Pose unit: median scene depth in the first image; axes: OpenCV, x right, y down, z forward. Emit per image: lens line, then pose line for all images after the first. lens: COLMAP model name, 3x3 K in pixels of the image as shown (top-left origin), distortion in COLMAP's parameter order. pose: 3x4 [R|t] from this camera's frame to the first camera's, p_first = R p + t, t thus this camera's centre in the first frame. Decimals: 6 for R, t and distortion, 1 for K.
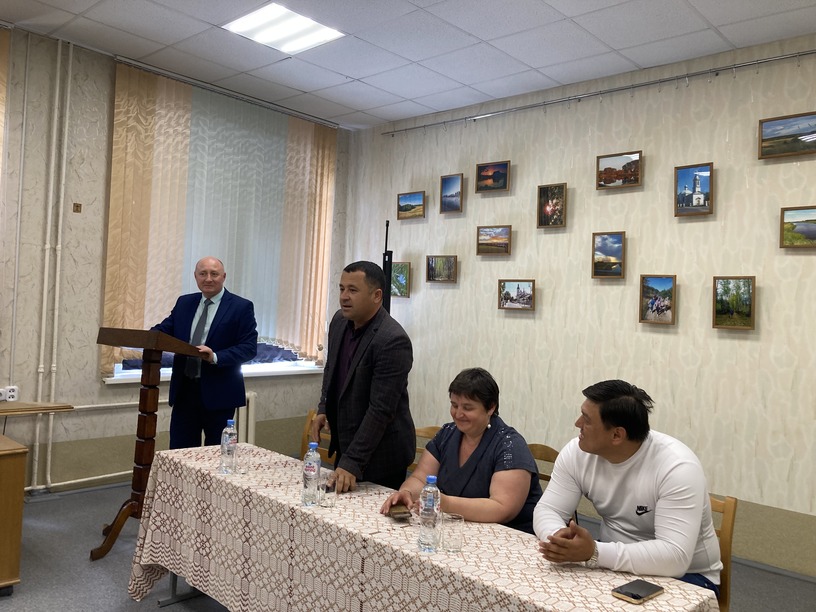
lens RADIAL K [[667.2, 0, 403.7], [0, 667.2, 302.7], [0, 0, 1]] dist [0.029505, -0.017262]
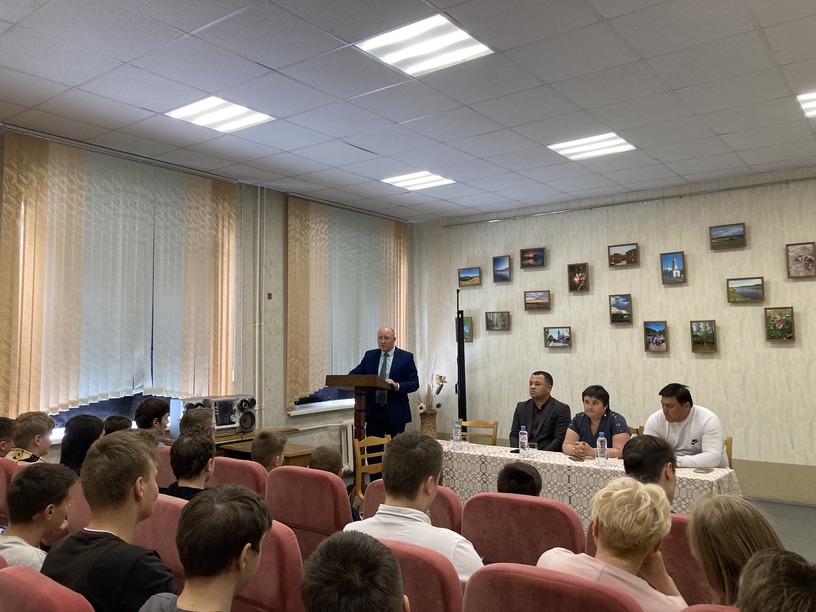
lens RADIAL K [[667.2, 0, 403.4], [0, 667.2, 299.7], [0, 0, 1]] dist [0.029505, -0.017262]
pose [[0.993101, -0.052296, 0.104950, -0.369279], [0.058091, 0.996907, -0.052932, -0.041323], [-0.101857, 0.058664, 0.993068, -0.510223]]
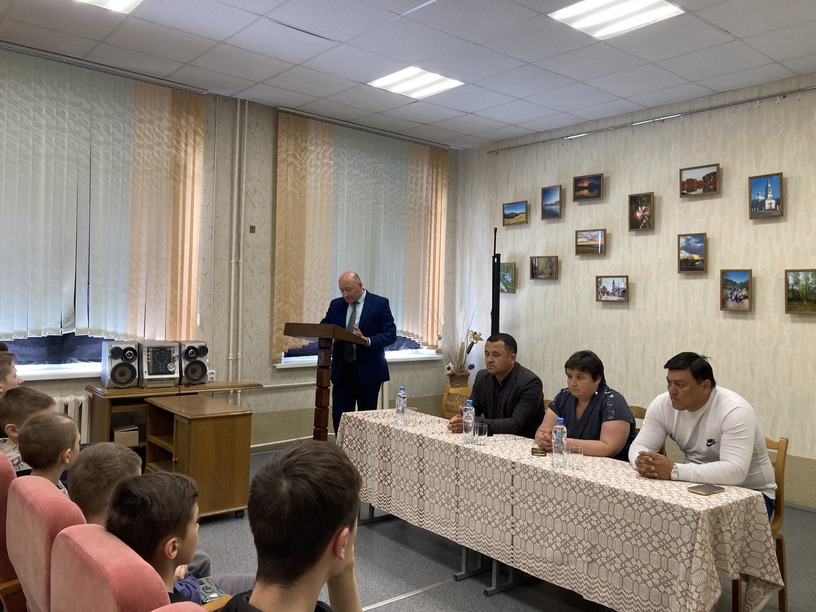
lens RADIAL K [[667.2, 0, 410.3], [0, 667.2, 297.1], [0, 0, 1]] dist [0.029505, -0.017262]
pose [[0.992767, -0.024299, -0.117576, -0.048779], [0.024370, 0.999703, -0.000835, -0.005759], [0.117561, -0.002036, 0.993064, -0.228624]]
